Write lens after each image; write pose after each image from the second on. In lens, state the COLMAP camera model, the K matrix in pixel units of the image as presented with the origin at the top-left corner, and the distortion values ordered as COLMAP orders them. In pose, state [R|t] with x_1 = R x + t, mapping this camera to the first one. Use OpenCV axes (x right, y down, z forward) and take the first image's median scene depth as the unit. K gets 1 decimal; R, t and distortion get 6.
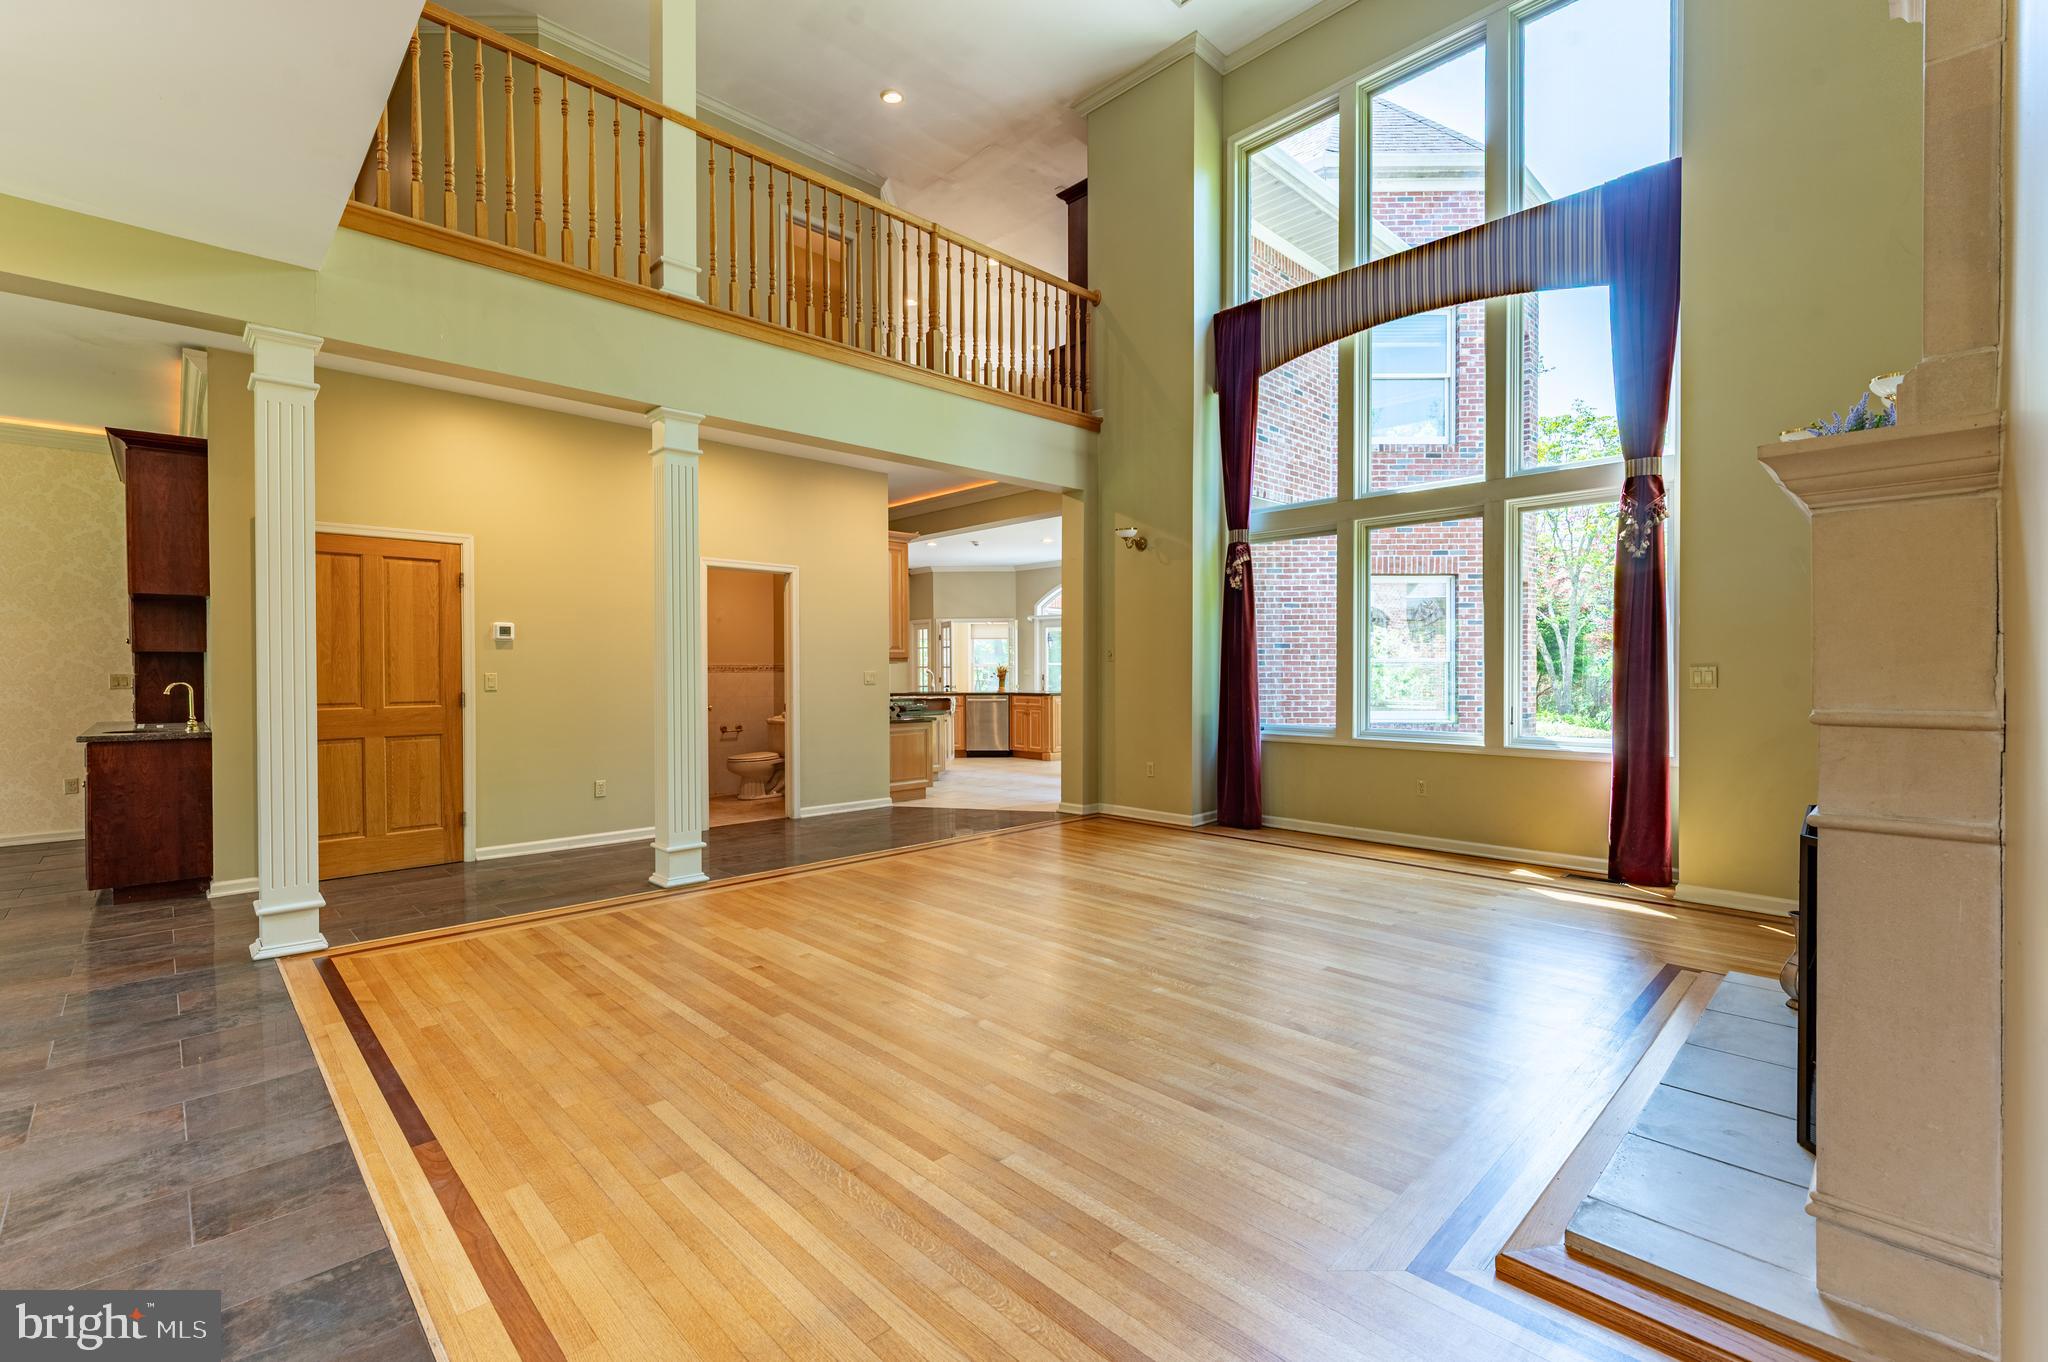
lens RADIAL K [[883.6, 0, 1024.0], [0, 883.6, 681.0], [0, 0, 1]] dist [-0.002286, -0.000095]
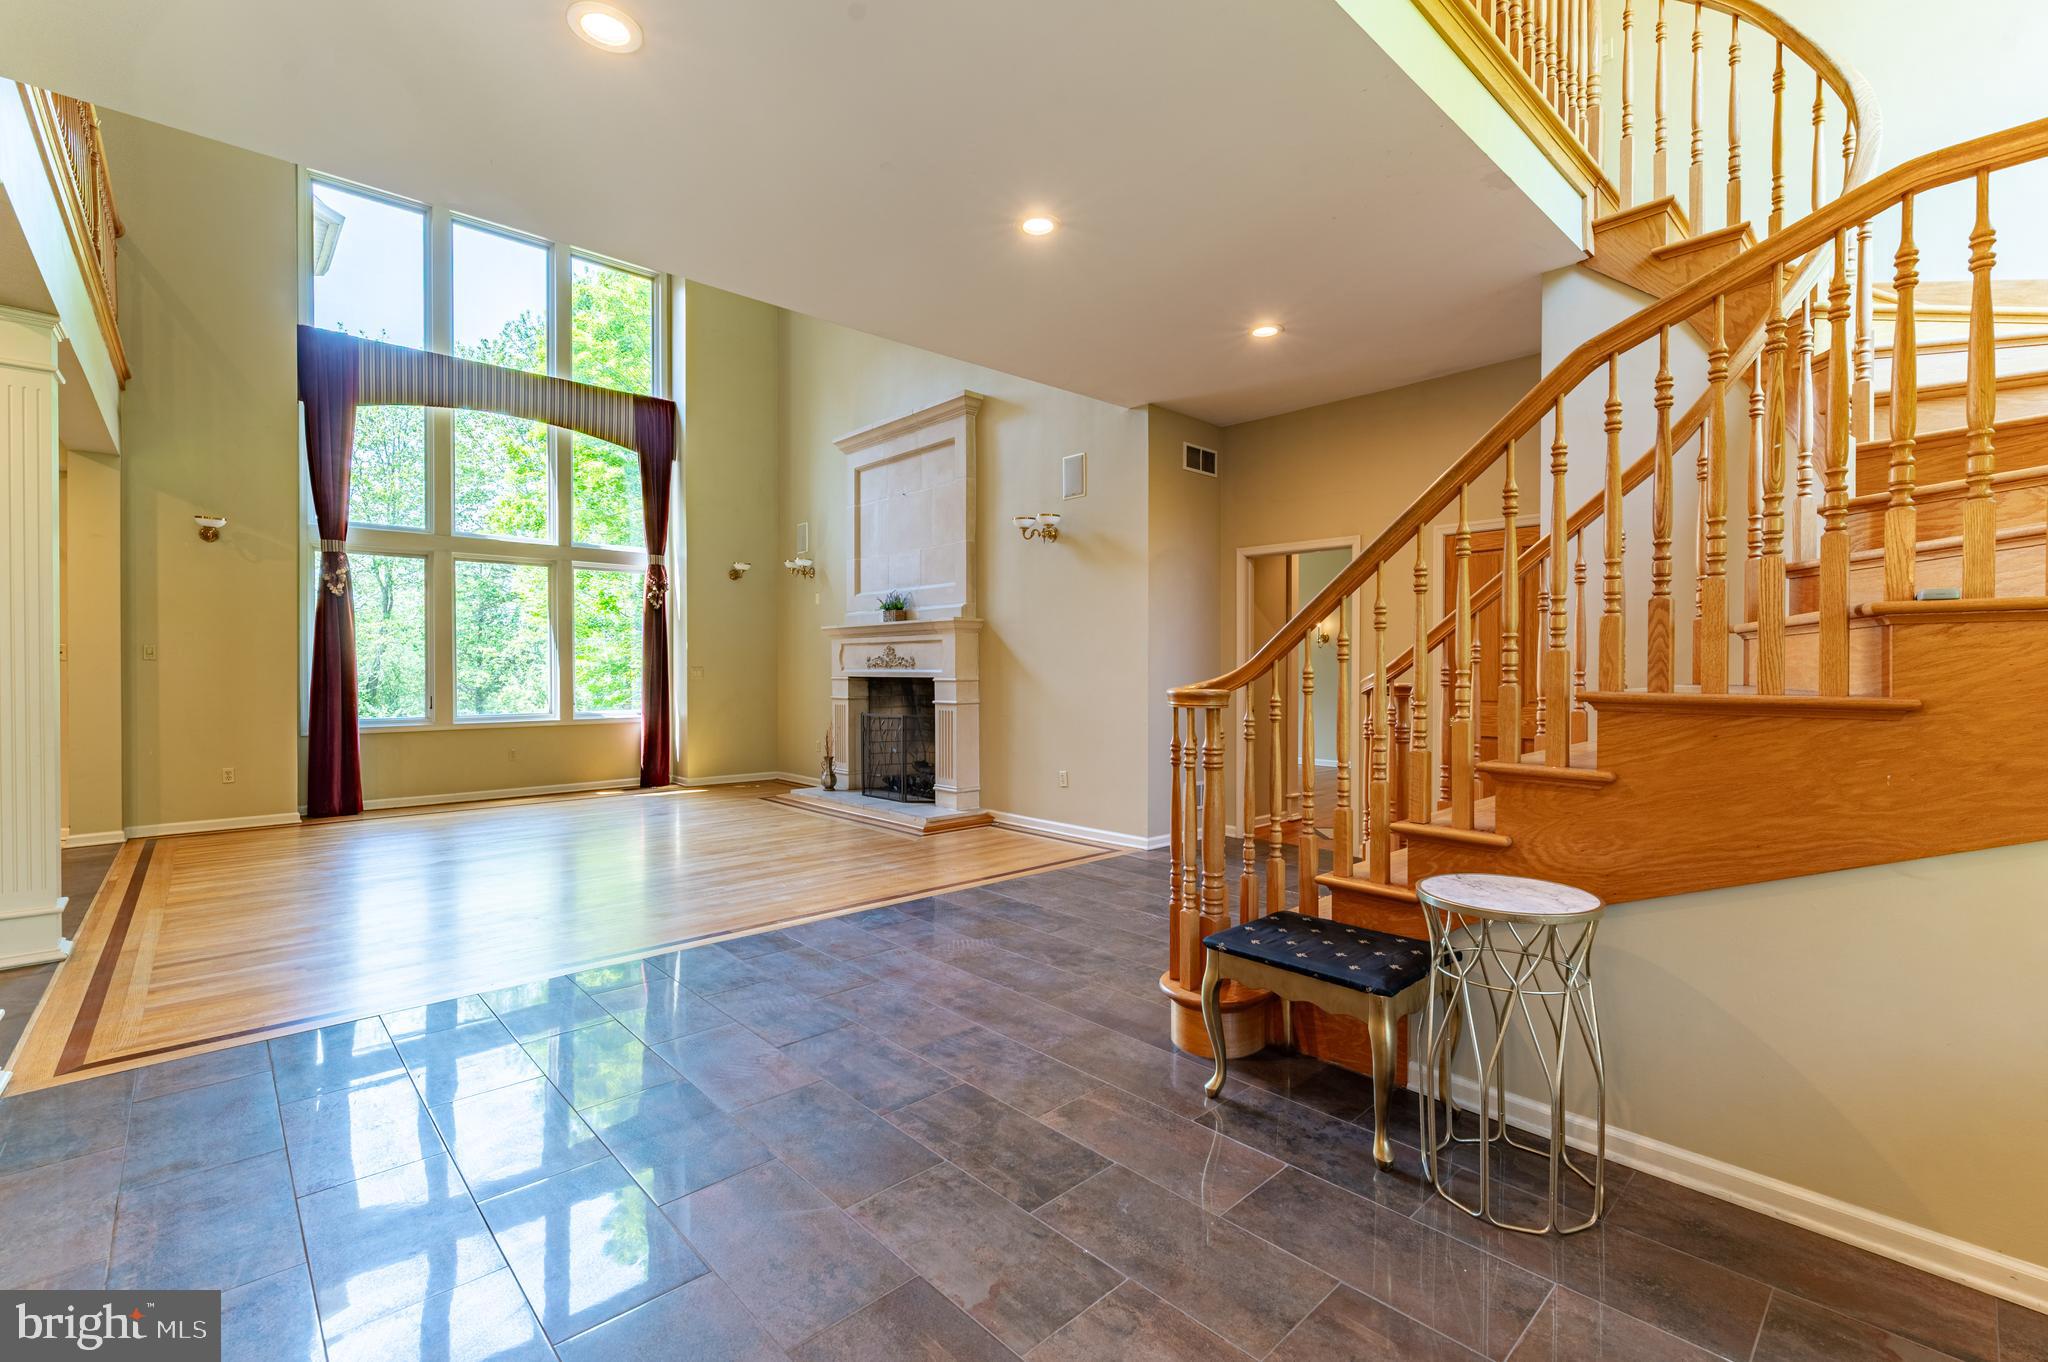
lens RADIAL K [[883.6, 0, 1024.0], [0, 883.6, 681.0], [0, 0, 1]] dist [-0.002286, -0.000095]
pose [[0.046142, -0.008213, 0.998901, -0.862191], [0.015599, 0.999850, 0.007501, 0.006813], [-0.998813, 0.015236, 0.046263, 0.119536]]
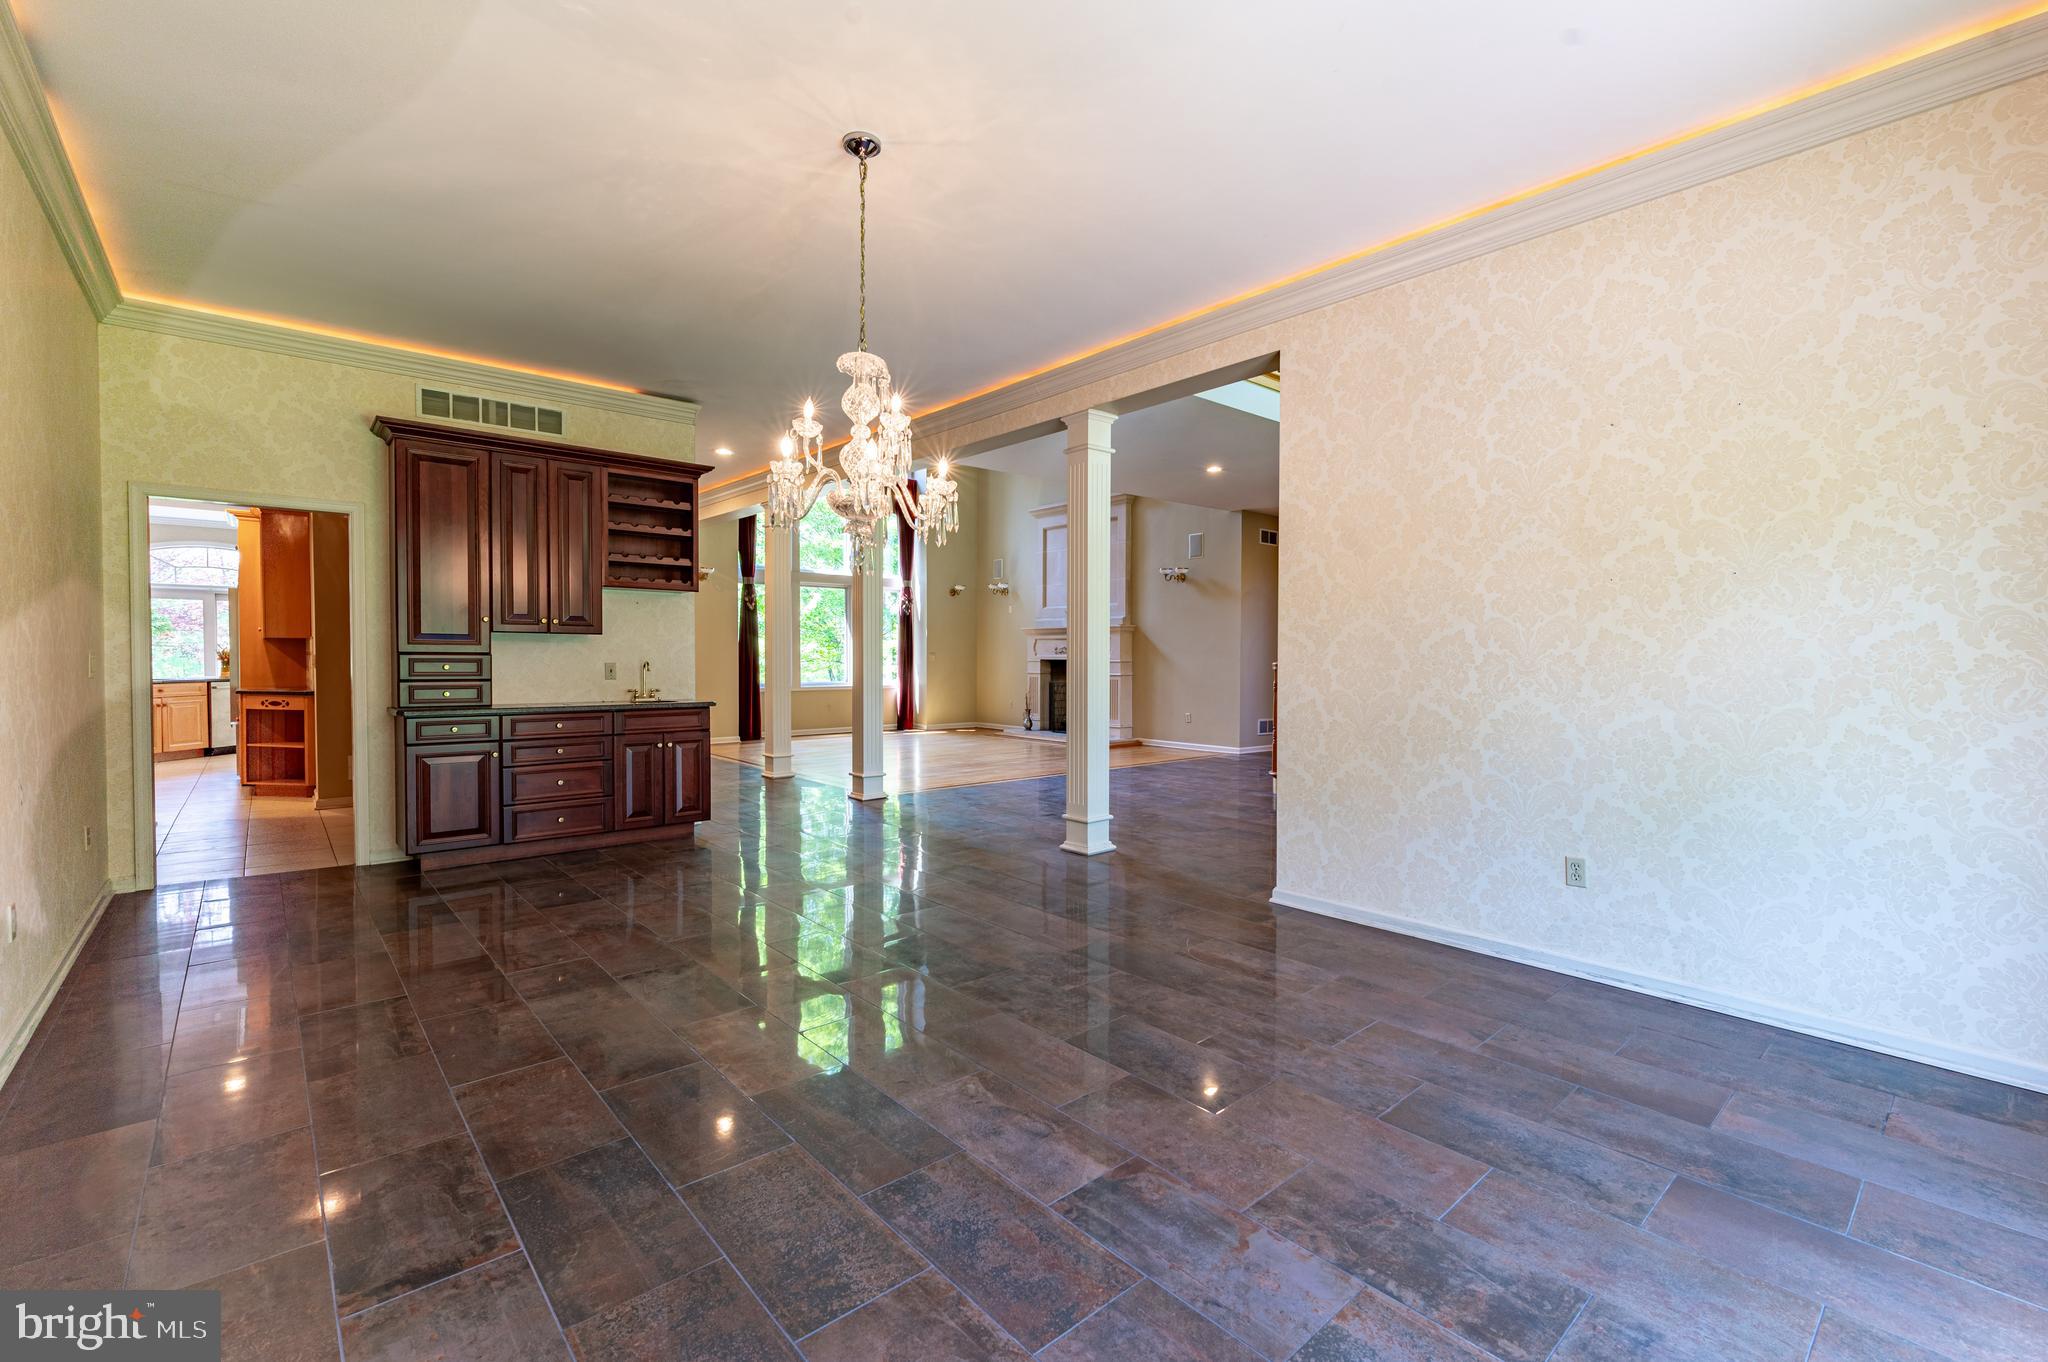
lens RADIAL K [[883.6, 0, 1024.0], [0, 883.6, 681.0], [0, 0, 1]] dist [-0.002286, -0.000095]
pose [[0.069440, -0.023619, 0.997306, -1.661566], [0.010671, 0.999680, 0.022933, 0.008739], [-0.997529, 0.009050, 0.069670, 0.332476]]
